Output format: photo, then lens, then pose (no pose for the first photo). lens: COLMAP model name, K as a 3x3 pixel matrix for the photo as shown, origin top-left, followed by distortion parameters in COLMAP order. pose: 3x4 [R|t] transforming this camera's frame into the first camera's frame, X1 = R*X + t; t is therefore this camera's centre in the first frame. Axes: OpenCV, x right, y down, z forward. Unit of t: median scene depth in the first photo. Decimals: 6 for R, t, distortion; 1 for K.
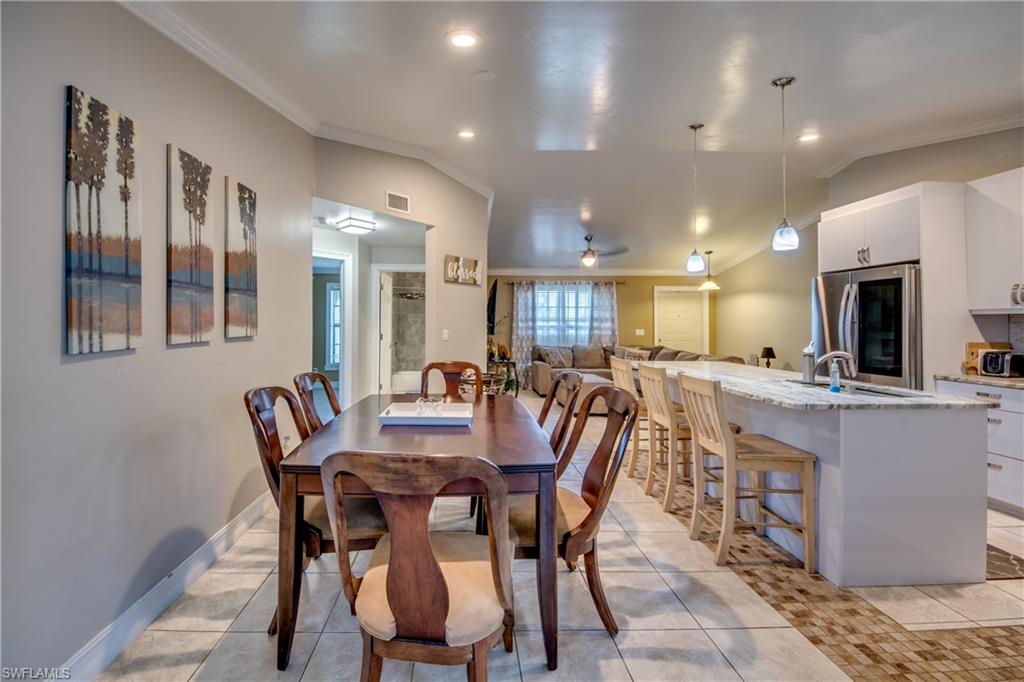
lens RADIAL K [[398.5, 0, 471.8], [0, 398.5, 324.9], [0, 0, 1]] dist [0.031479, -0.020347]
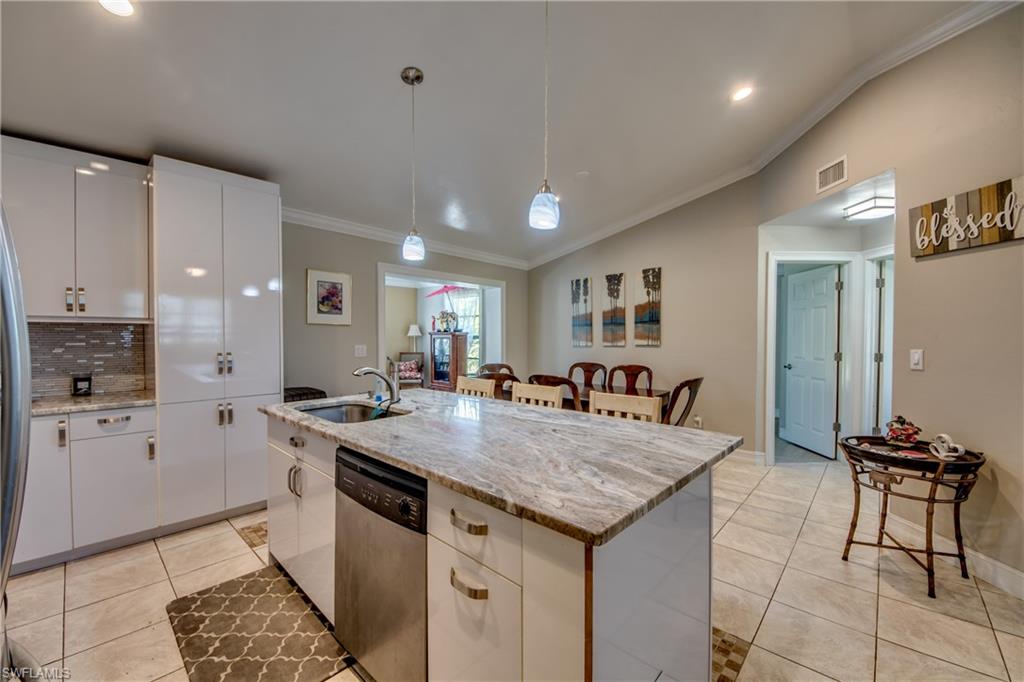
lens RADIAL K [[398.3, 0, 510.6], [0, 398.3, 341.6], [0, 0, 1]] dist [0.030400, -0.023130]
pose [[-0.692827, 0.004287, -0.721091, 1.604635], [-0.002805, 0.999959, 0.008640, -0.003679], [0.721099, 0.008008, -0.692786, 2.279424]]
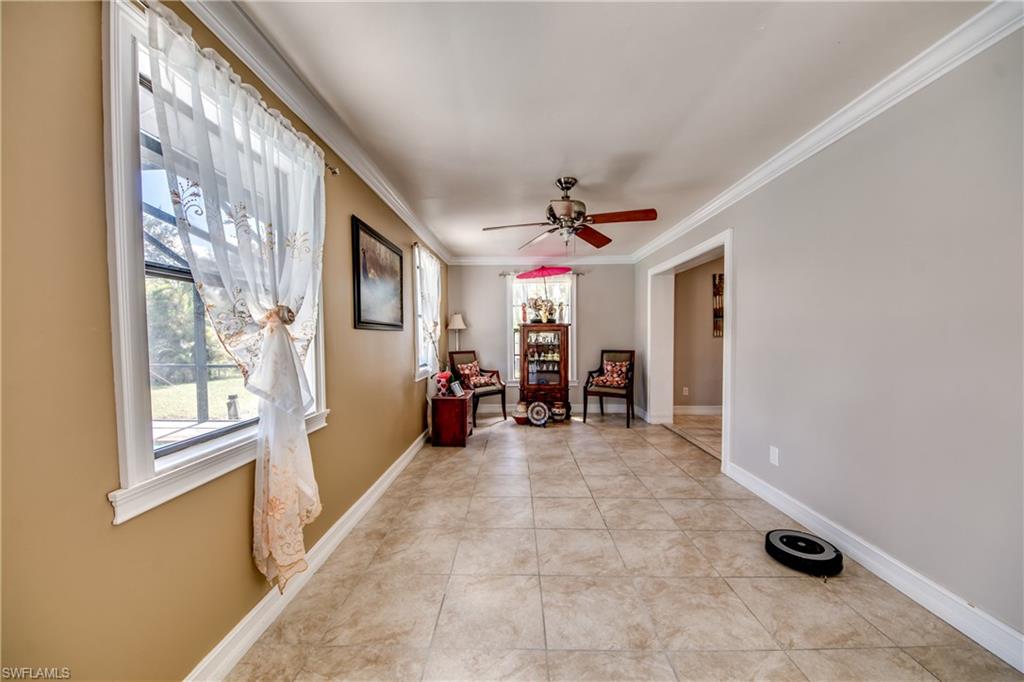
lens RADIAL K [[384.4, 0, 512.0], [0, 384.4, 341.0], [0, 0, 1]] dist [0.029810, -0.020094]
pose [[-0.037672, 0.016195, -0.999159, 2.239786], [0.005975, 0.999854, 0.015981, 0.025487], [0.999272, -0.005368, -0.037763, -0.704310]]
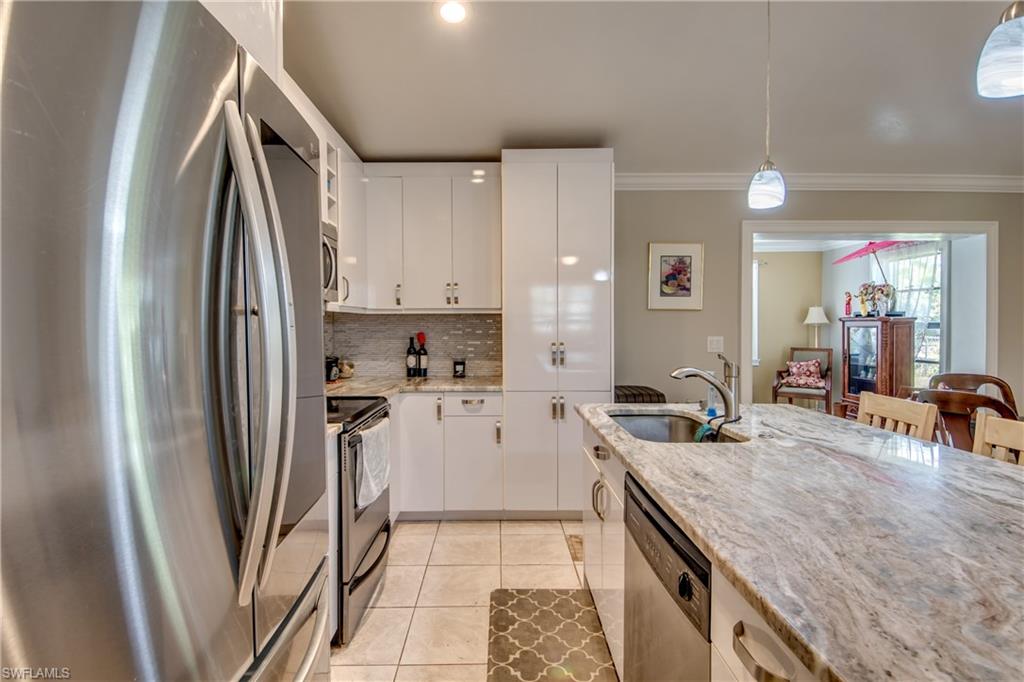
lens RADIAL K [[506.1, 0, 499.0], [0, 506.1, 332.1], [0, 0, 1]] dist [0.030247, -0.025905]
pose [[-0.999889, -0.001921, 0.014777, 1.455834], [-0.001734, 0.999918, 0.012668, -0.005200], [-0.014800, 0.012641, -0.999811, 2.251969]]
